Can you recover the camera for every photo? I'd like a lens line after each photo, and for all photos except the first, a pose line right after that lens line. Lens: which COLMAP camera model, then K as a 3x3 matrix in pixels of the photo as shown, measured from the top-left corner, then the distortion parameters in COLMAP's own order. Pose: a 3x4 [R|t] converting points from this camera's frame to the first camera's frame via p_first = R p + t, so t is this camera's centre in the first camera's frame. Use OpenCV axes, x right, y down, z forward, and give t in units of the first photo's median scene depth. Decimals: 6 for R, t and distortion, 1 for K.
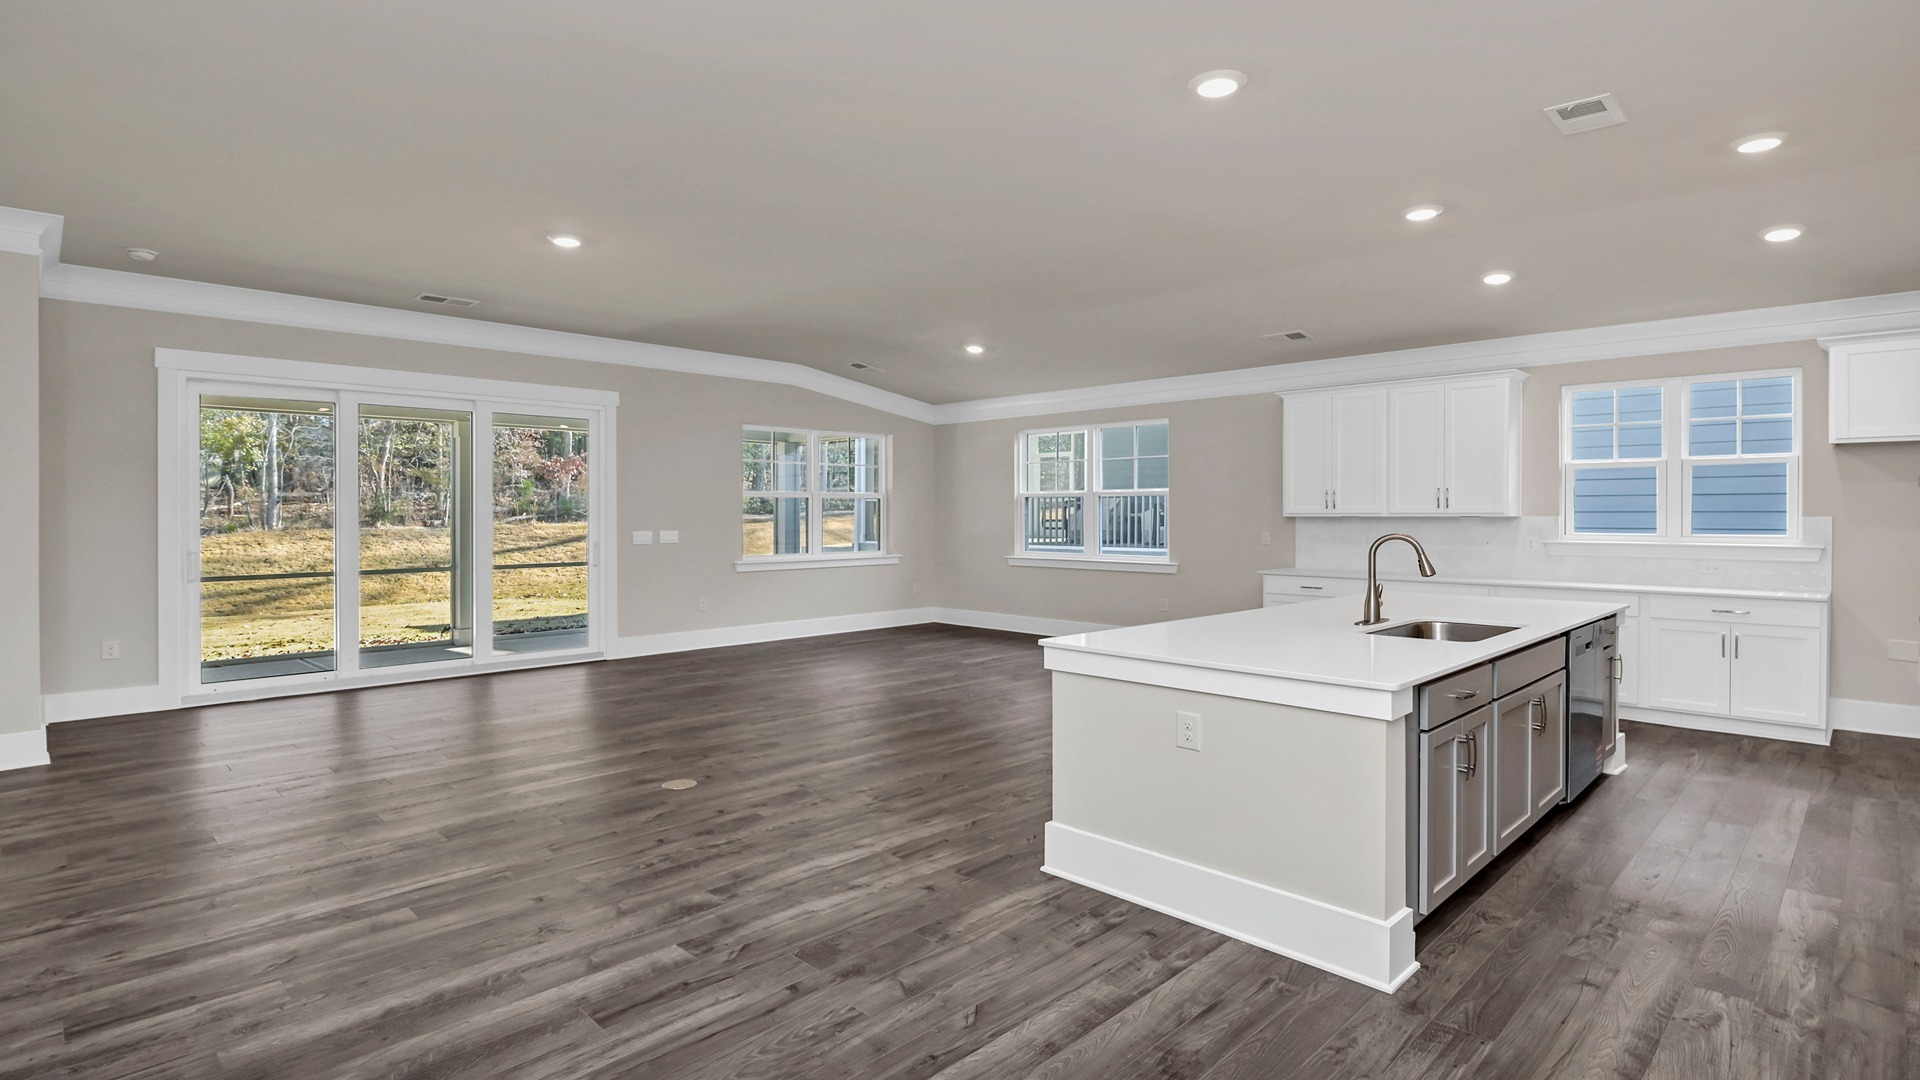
lens RADIAL K [[967.2, 0, 971.2], [0, 967.2, 520.1], [0, 0, 1]] dist [-0.016422, -0.000323]
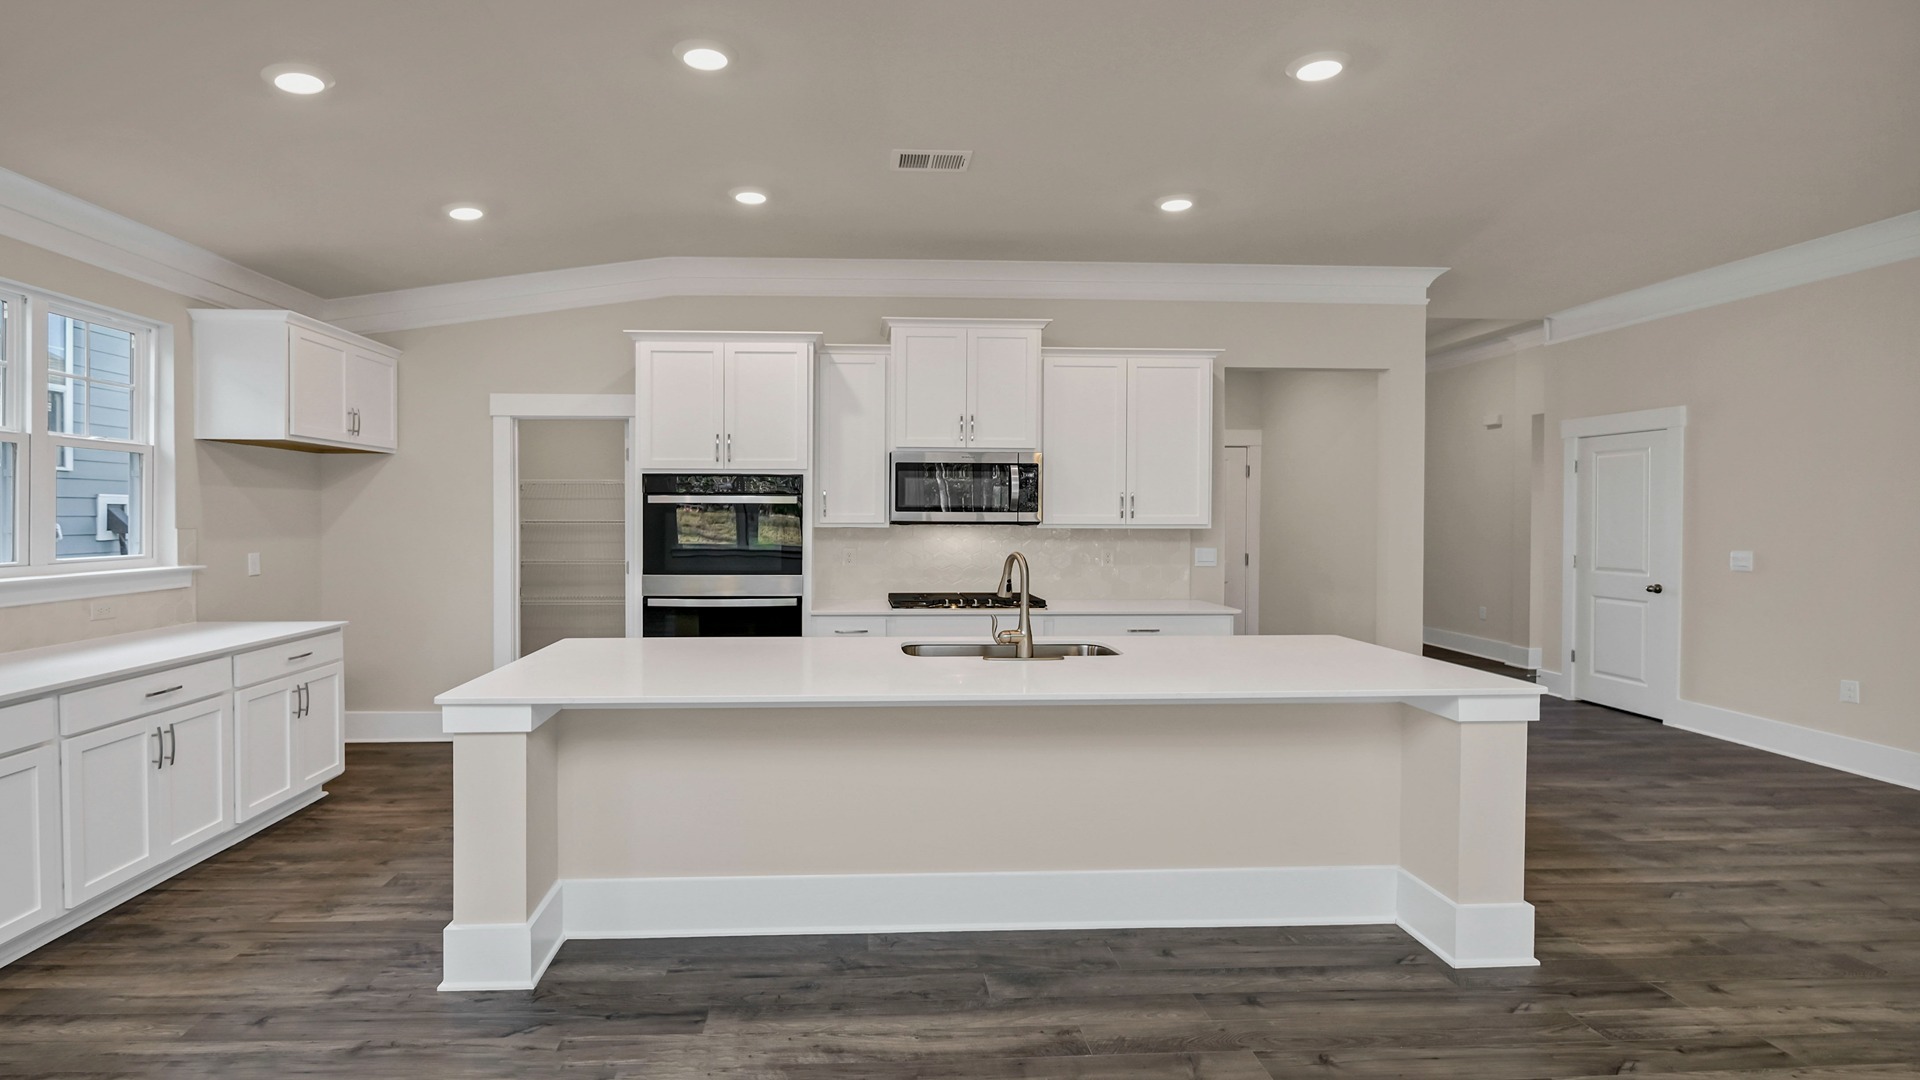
lens RADIAL K [[961.8, 0, 880.3], [0, 961.8, 535.5], [0, 0, 1]] dist [-0.000994, -0.008209]
pose [[-0.723386, -0.011736, 0.690344, -0.065332], [0.004220, 0.999762, 0.021418, -0.017057], [-0.690431, 0.018407, -0.723164, 1.593150]]
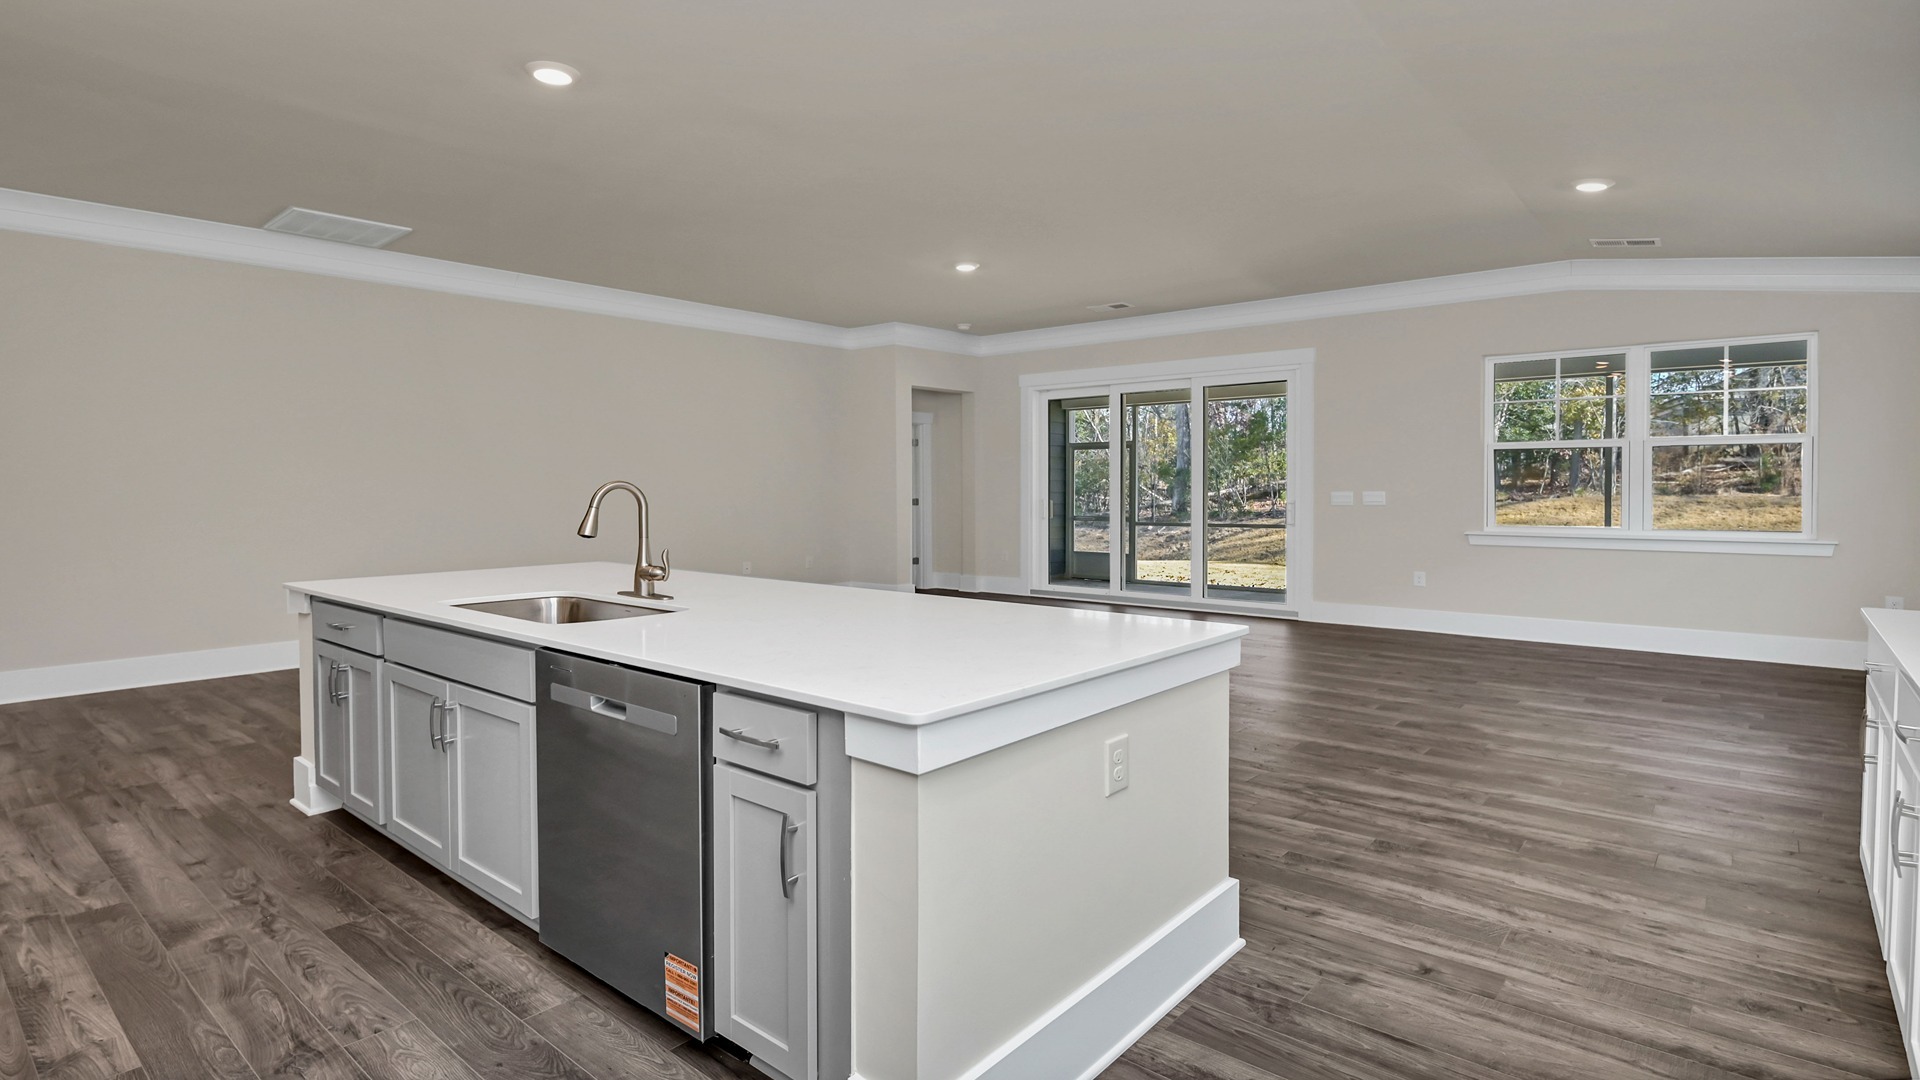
lens RADIAL K [[957.3, 0, 938.9], [0, 957.3, 490.9], [0, 0, 1]] dist [0.004738, -0.006600]
pose [[0.051281, 0.006102, -0.998666, 1.137865], [-0.003323, 0.999977, 0.005940, 0.013448], [0.998679, 0.003014, 0.051300, 1.130301]]
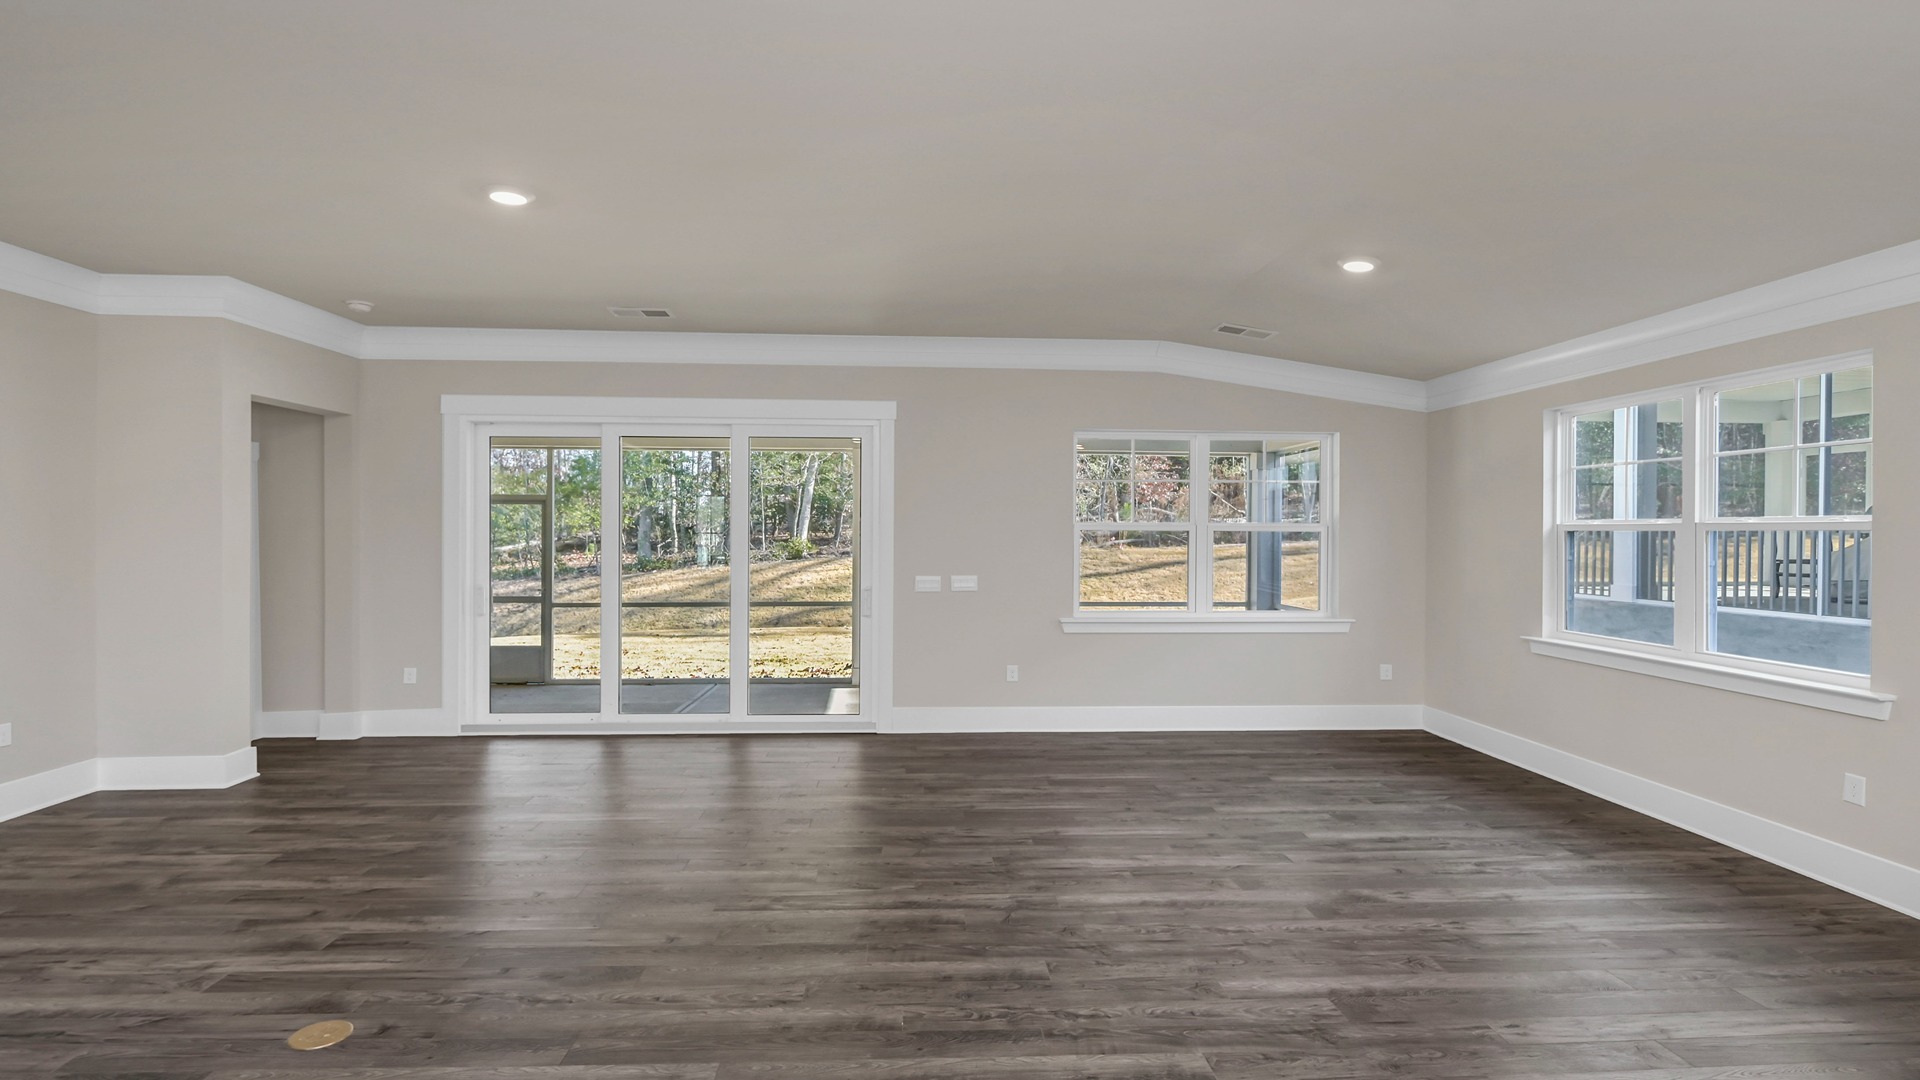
lens RADIAL K [[956.5, 0, 954.1], [0, 956.5, 525.0], [0, 0, 1]] dist [0.000640, -0.000961]
pose [[0.727183, -0.000053, -0.686444, 0.423896], [-0.008892, 0.999915, -0.009496, -0.045282], [0.686386, 0.013009, 0.727121, 0.898138]]
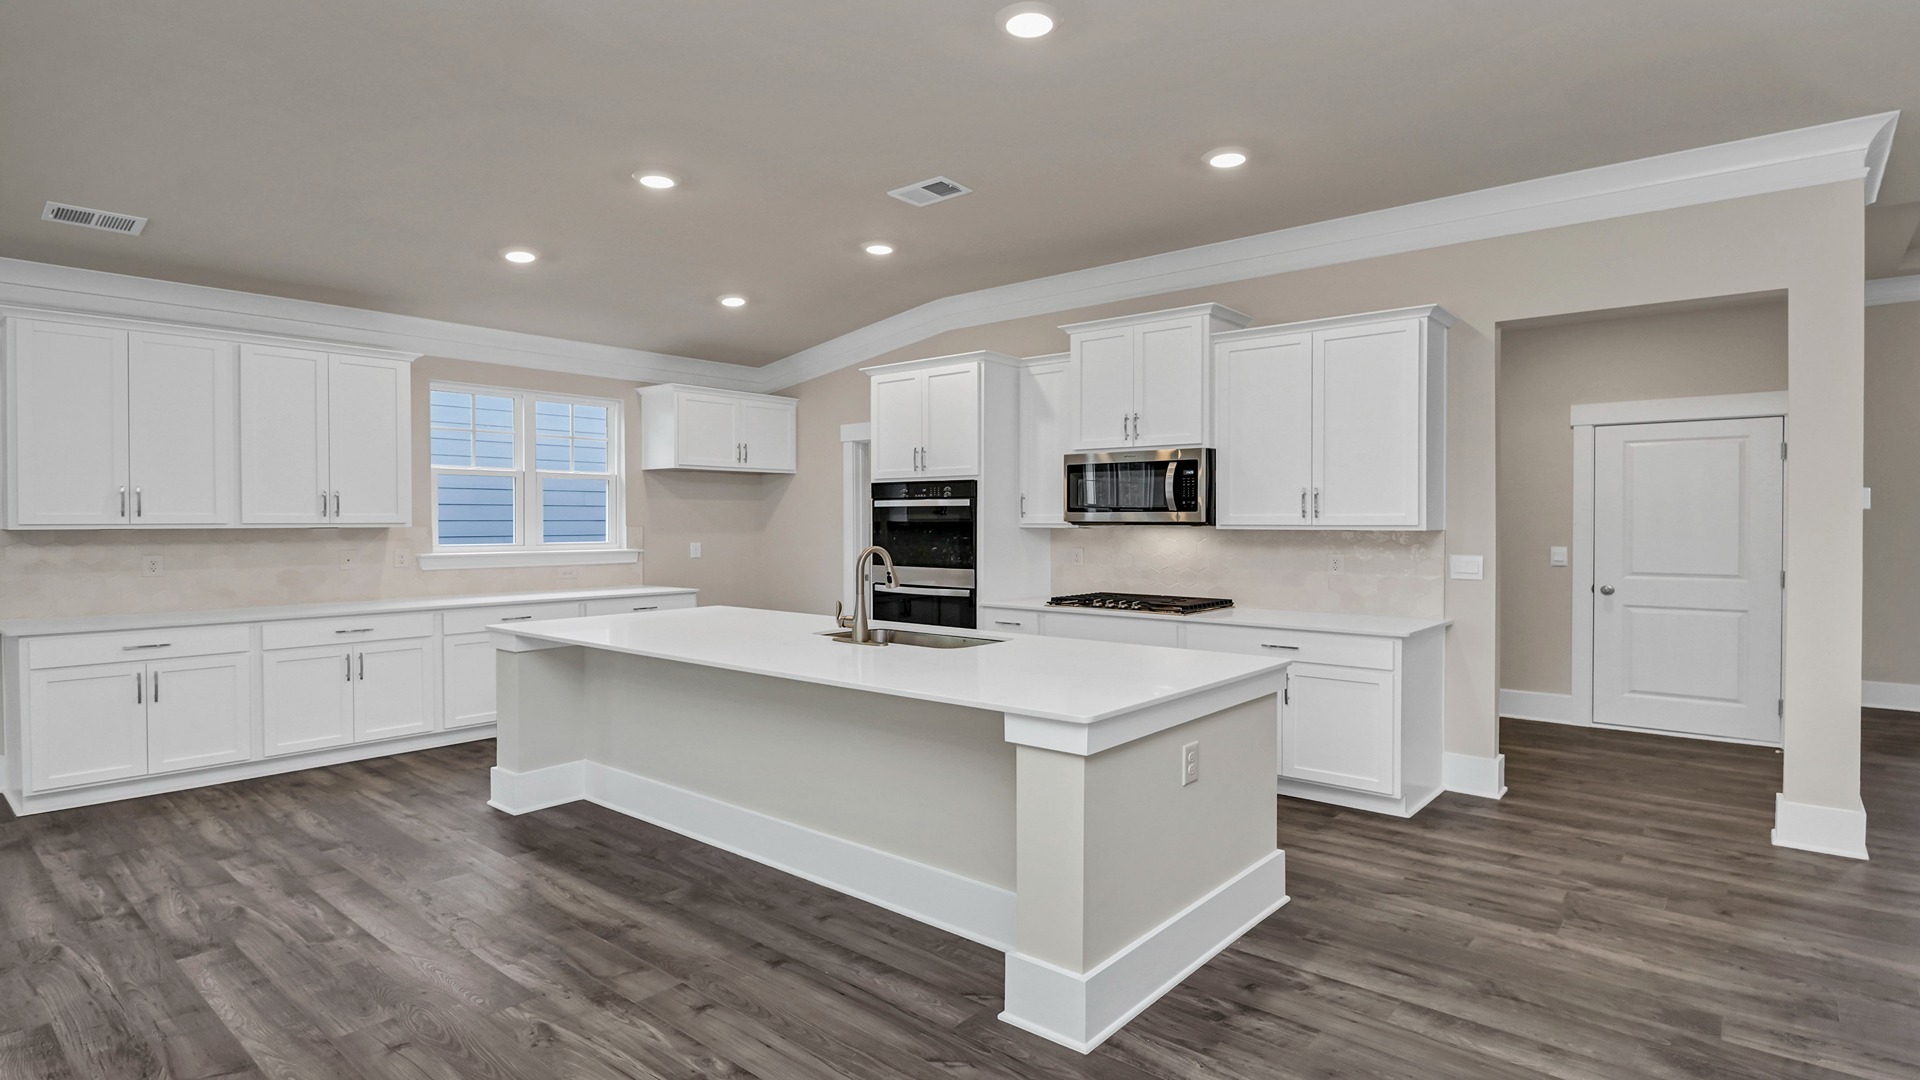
lens RADIAL K [[930.0, 0, 960.0], [0, 930.0, 540.0], [0, 0, 1]] dist [0.004694, -0.013124]
pose [[-0.078870, -0.015191, 0.996769, -0.453583], [0.004055, 0.999871, 0.015559, -0.004067], [-0.996877, 0.005269, -0.078798, 0.920763]]
